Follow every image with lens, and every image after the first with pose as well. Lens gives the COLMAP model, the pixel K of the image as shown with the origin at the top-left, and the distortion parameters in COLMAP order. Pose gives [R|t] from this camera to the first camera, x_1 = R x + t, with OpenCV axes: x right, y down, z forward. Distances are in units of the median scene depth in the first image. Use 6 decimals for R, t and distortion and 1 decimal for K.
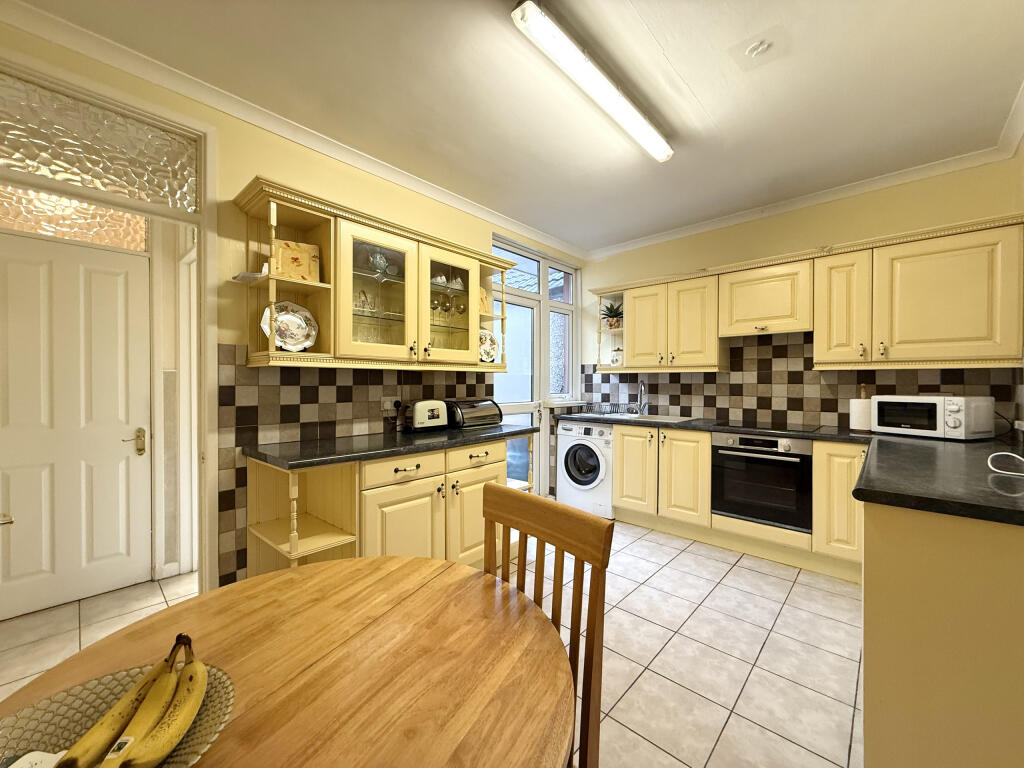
lens RADIAL K [[405.1, 0, 510.2], [0, 405.1, 383.5], [0, 0, 1]] dist [0.000579, 0.000019]
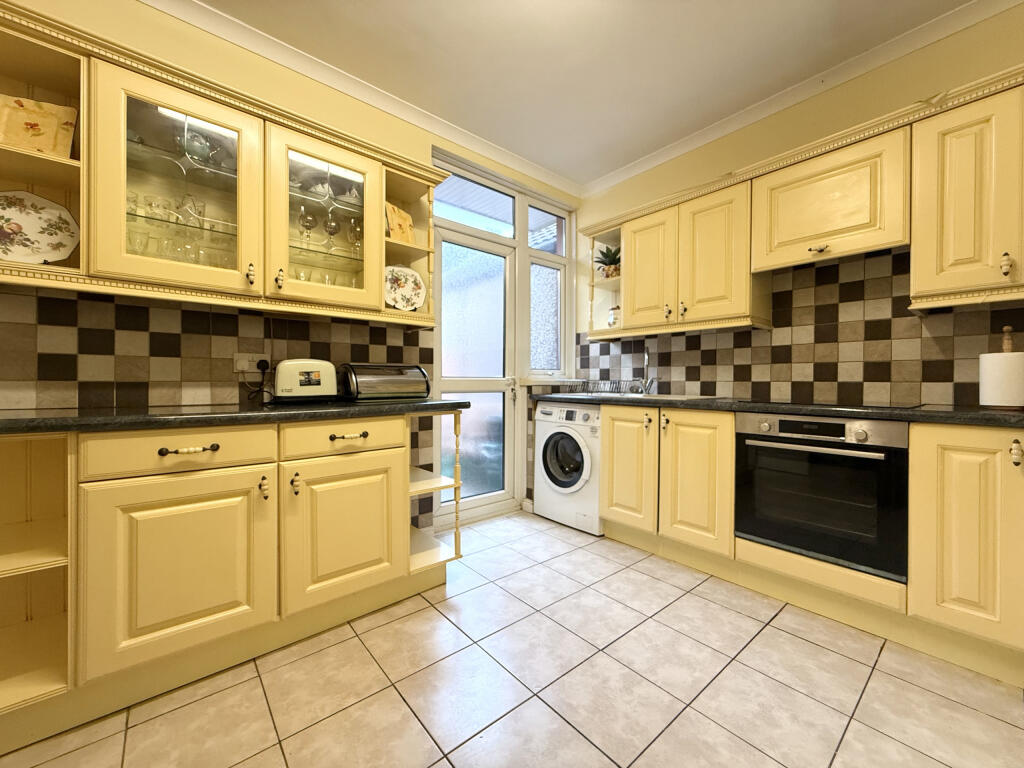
lens RADIAL K [[407.6, 0, 509.5], [0, 407.6, 383.1], [0, 0, 1]] dist [-0.000907, -0.000092]
pose [[0.992420, 0.002437, -0.122865, 0.209776], [-0.002218, 0.999996, 0.001916, 0.070366], [0.122869, -0.001629, 0.992422, 0.295171]]
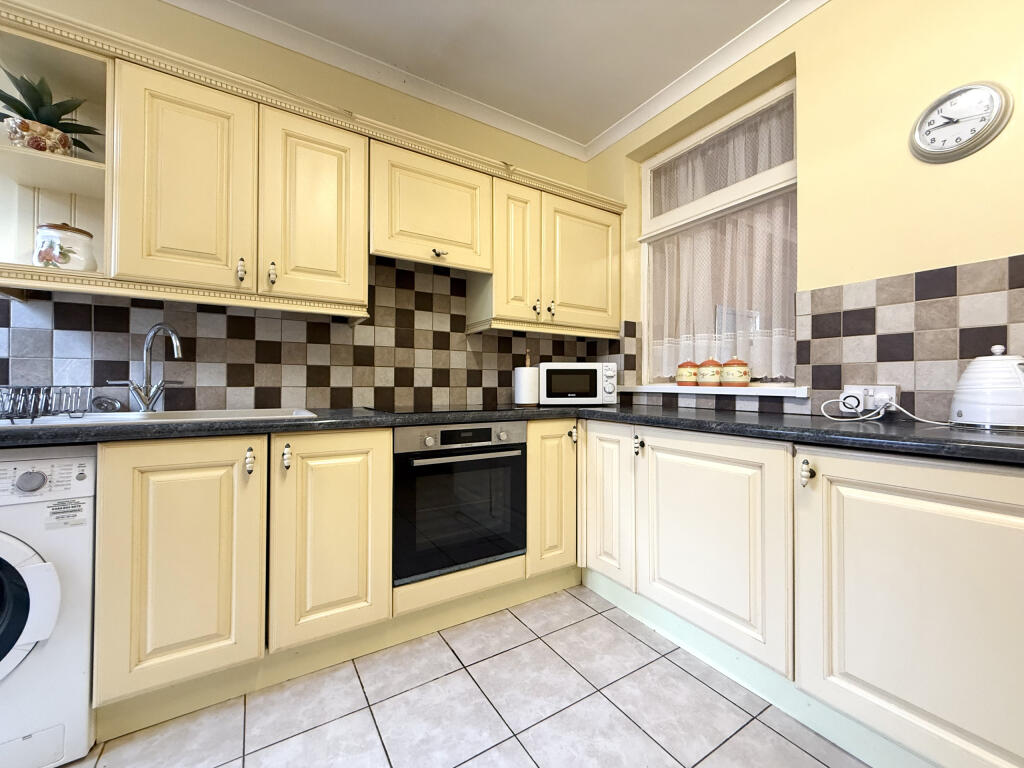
lens RADIAL K [[407.6, 0, 509.5], [0, 407.6, 383.1], [0, 0, 1]] dist [-0.000907, -0.000092]
pose [[0.256829, 0.001819, 0.966455, 0.038911], [-0.000810, 0.999998, -0.001667, 0.062491], [-0.966456, -0.000354, 0.256831, 0.708040]]
